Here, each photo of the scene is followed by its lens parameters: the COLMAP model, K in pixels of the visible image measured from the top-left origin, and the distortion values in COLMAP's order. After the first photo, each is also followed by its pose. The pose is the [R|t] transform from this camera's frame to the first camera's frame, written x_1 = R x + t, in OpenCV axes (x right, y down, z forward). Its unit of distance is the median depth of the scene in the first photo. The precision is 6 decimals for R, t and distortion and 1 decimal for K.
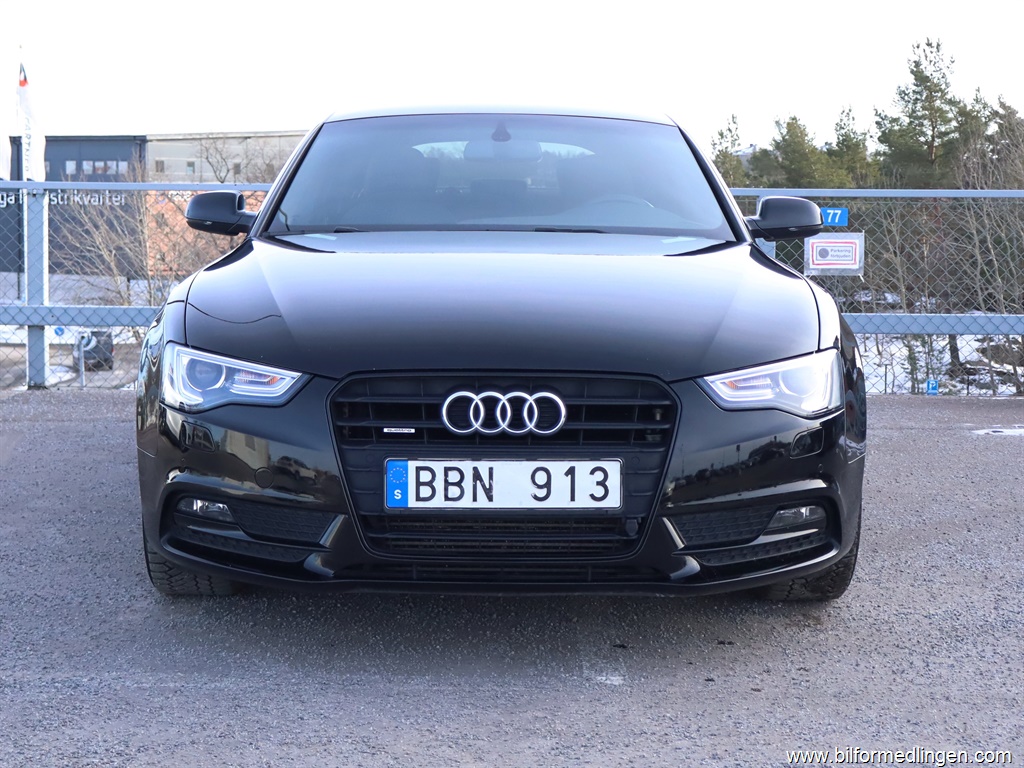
lens RADIAL K [[1725.1, 0, 512.0], [0, 1725.1, 384.0], [0, 0, 1]] dist [-0.002420, 0.092619]
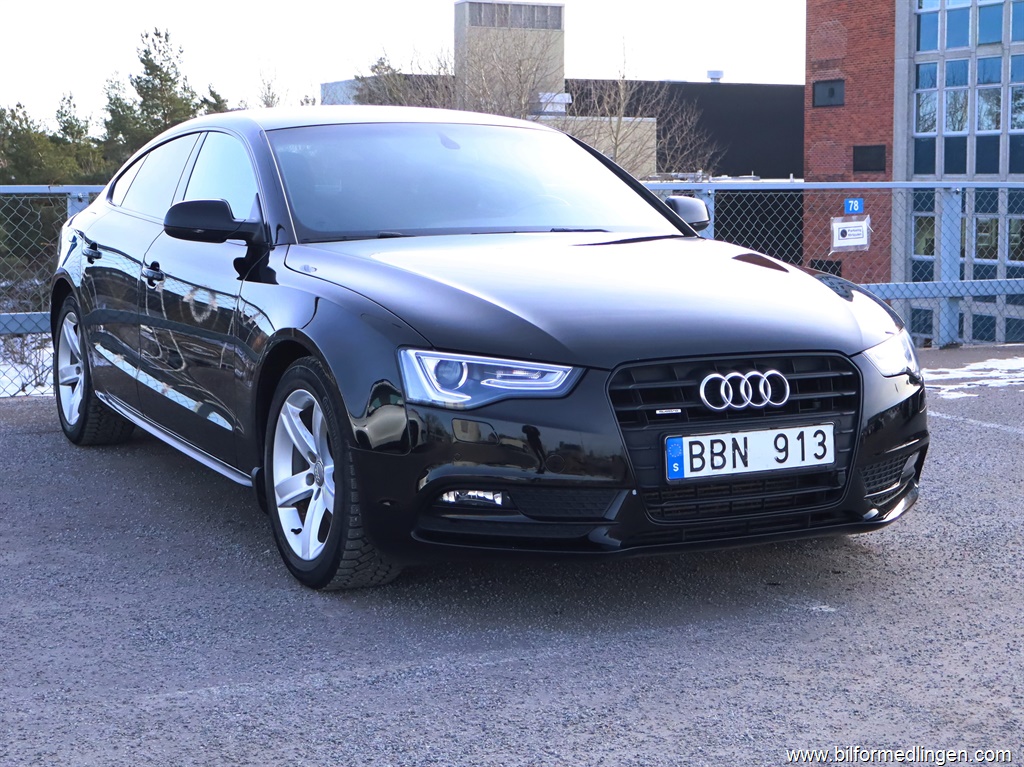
lens RADIAL K [[1725.1, 0, 512.0], [0, 1725.1, 383.5], [0, 0, 1]] dist [-0.002420, 0.092619]
pose [[0.900011, -0.062224, 0.431403, -0.650916], [0.057225, 0.998059, 0.024571, -0.025410], [-0.432095, 0.002573, 0.901824, 0.019127]]
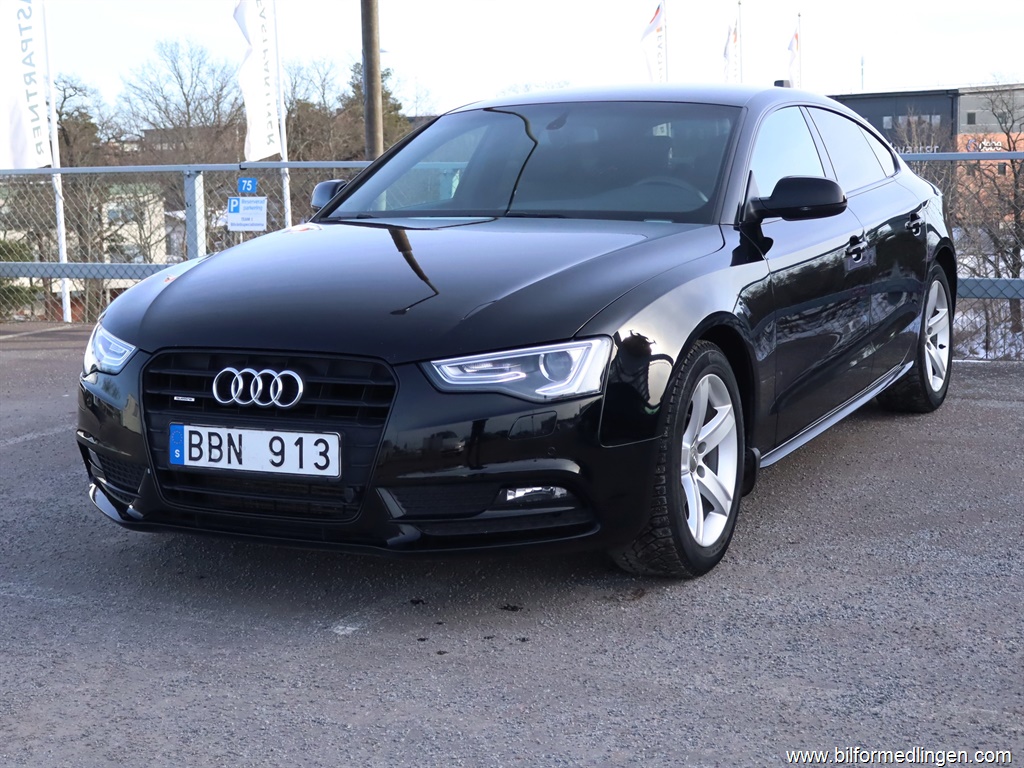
lens RADIAL K [[1725.1, 0, 512.0], [0, 1725.1, 384.0], [0, 0, 1]] dist [-0.002420, 0.092619]
pose [[0.885142, 0.037399, -0.463816, 0.676511], [-0.017822, 0.998758, 0.046522, -0.041765], [0.464980, -0.032912, 0.884709, 0.069568]]
